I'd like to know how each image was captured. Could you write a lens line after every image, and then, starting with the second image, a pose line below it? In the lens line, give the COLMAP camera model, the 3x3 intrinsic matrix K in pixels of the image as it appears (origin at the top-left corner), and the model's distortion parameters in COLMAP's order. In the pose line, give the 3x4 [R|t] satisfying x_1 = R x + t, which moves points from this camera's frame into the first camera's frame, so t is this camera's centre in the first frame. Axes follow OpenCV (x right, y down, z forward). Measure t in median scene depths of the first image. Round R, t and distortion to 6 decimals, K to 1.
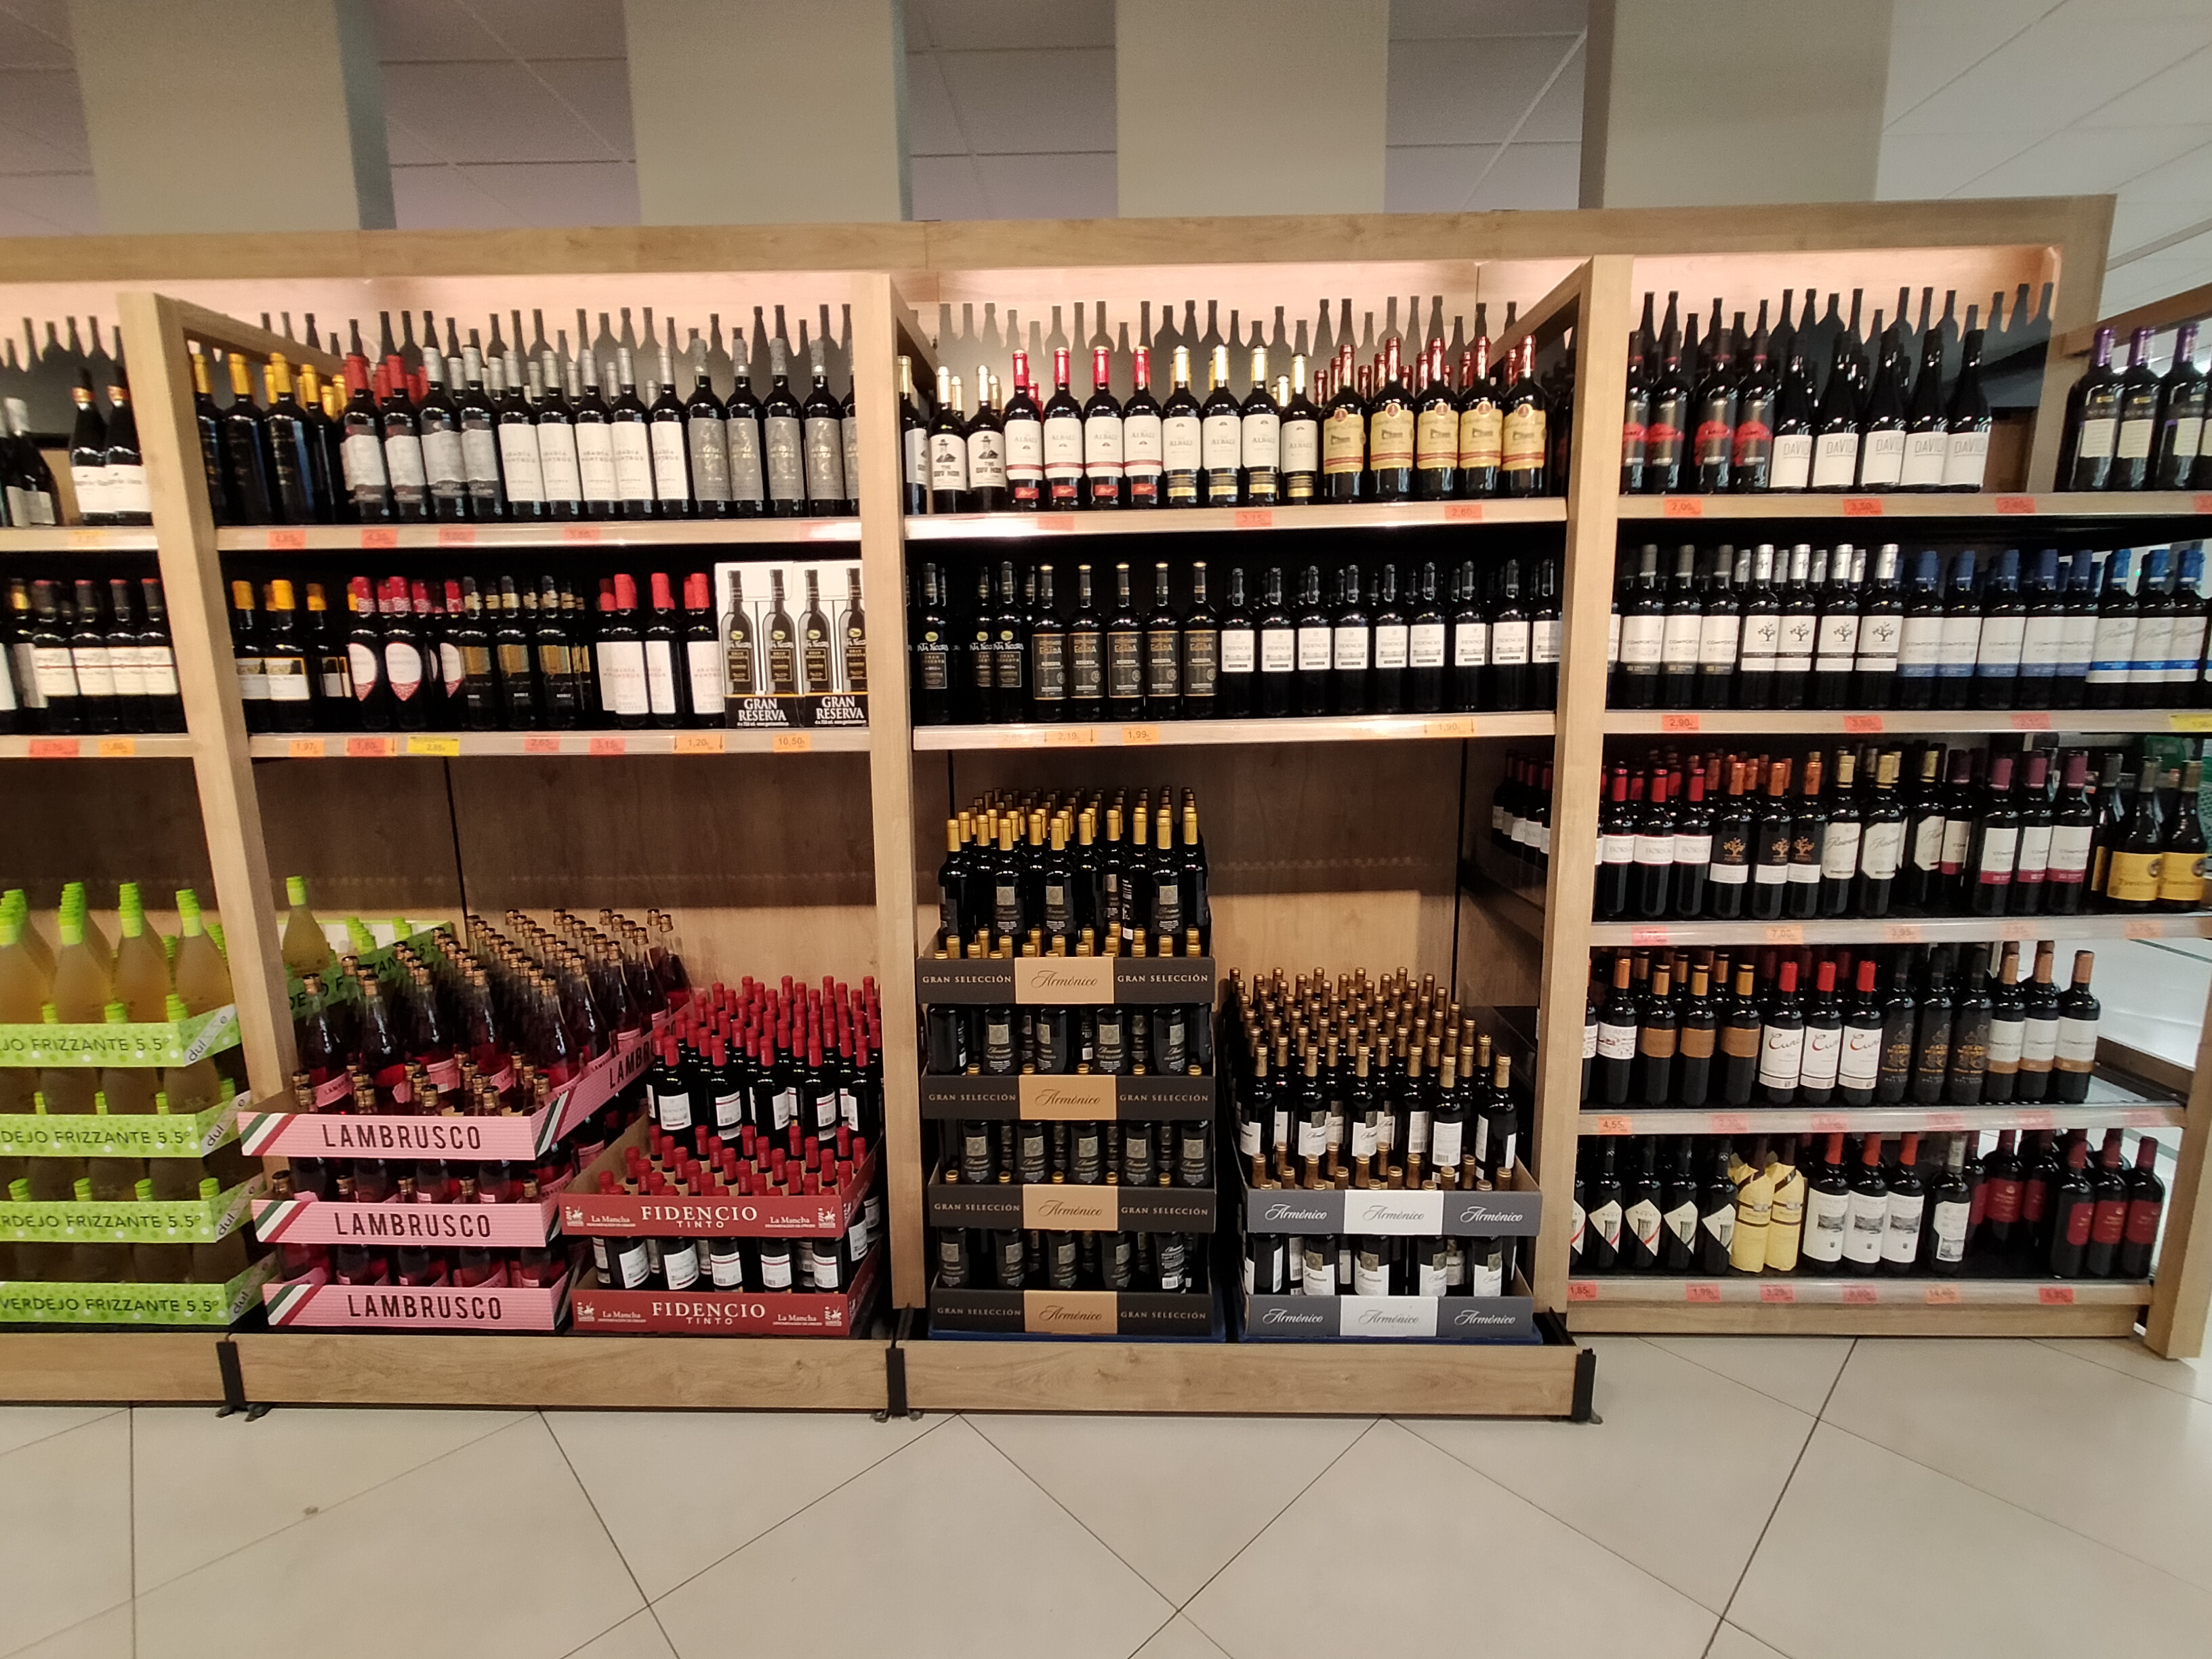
lens RADIAL K [[1024.4, 0, 1110.5], [0, 1024.4, 825.8], [0, 0, 1]] dist [-0.008358, 0.002120]
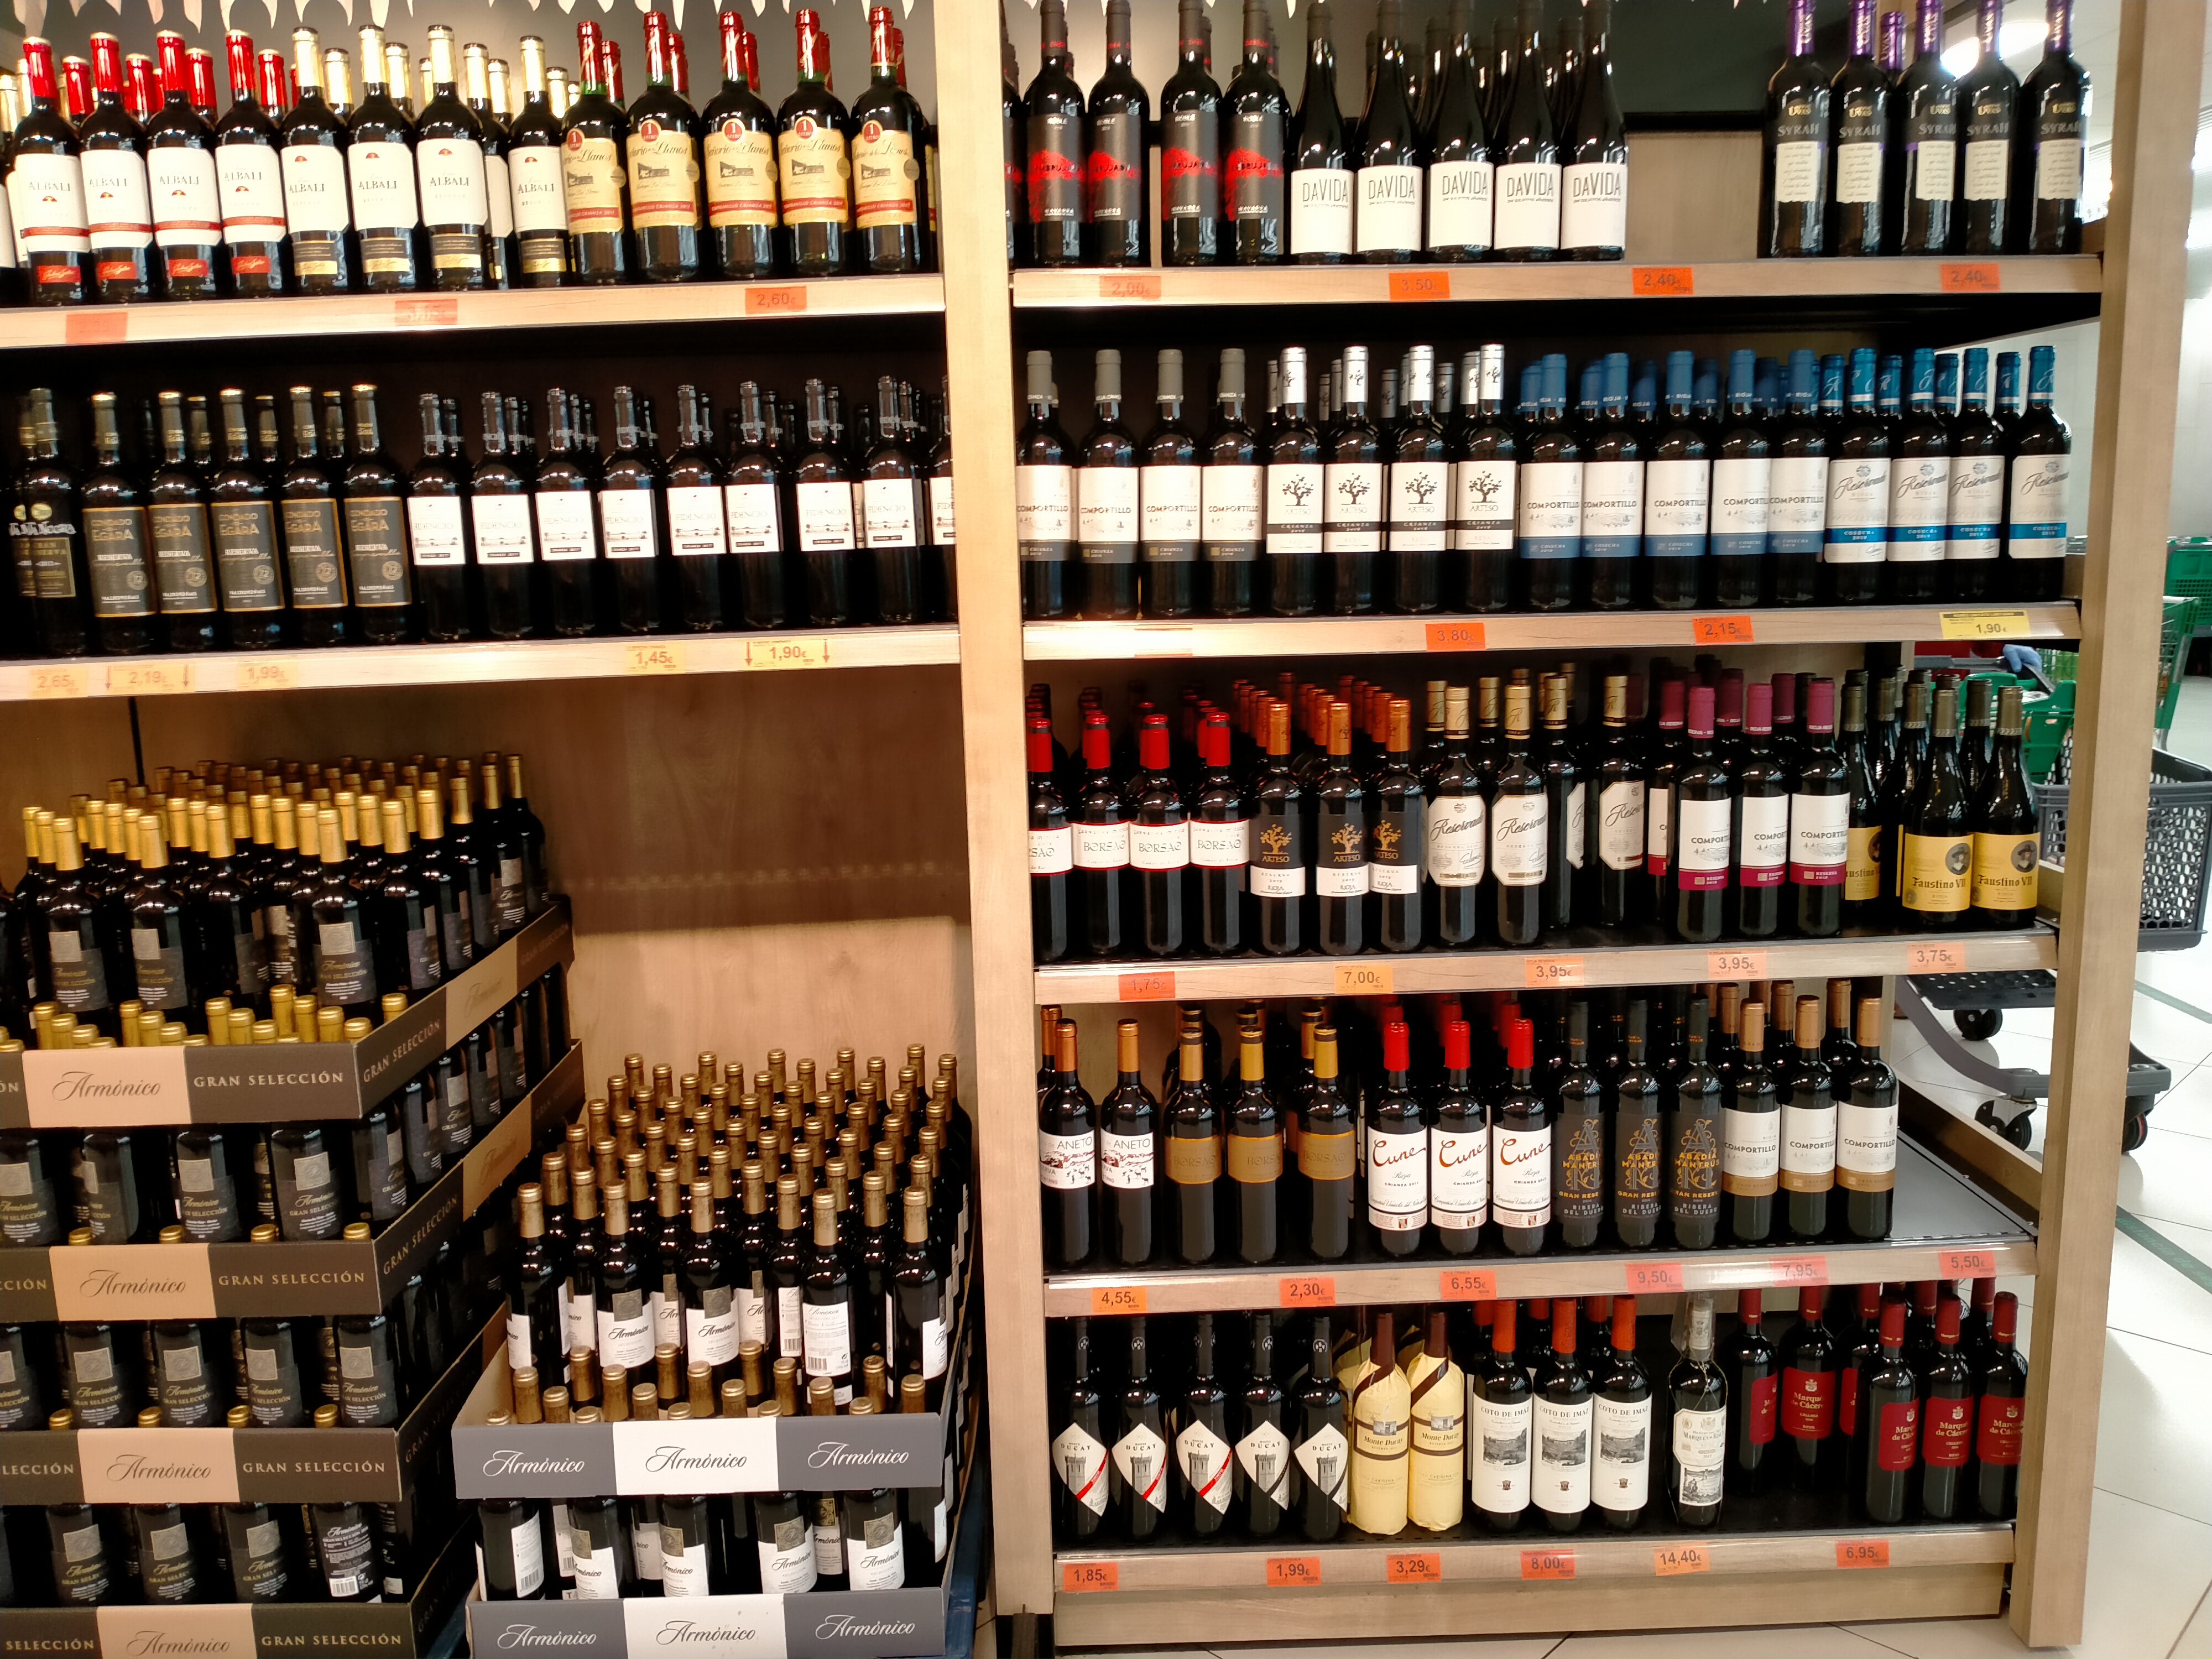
lens RADIAL K [[1784.1, 0, 1115.7], [0, 1784.1, 791.7], [0, 0, 1]] dist [0.028179, -0.065714]
pose [[0.998725, -0.019720, 0.046472, 0.467316], [0.019897, 0.999796, -0.003341, -0.006204], [-0.046397, 0.004262, 0.998914, -0.067267]]
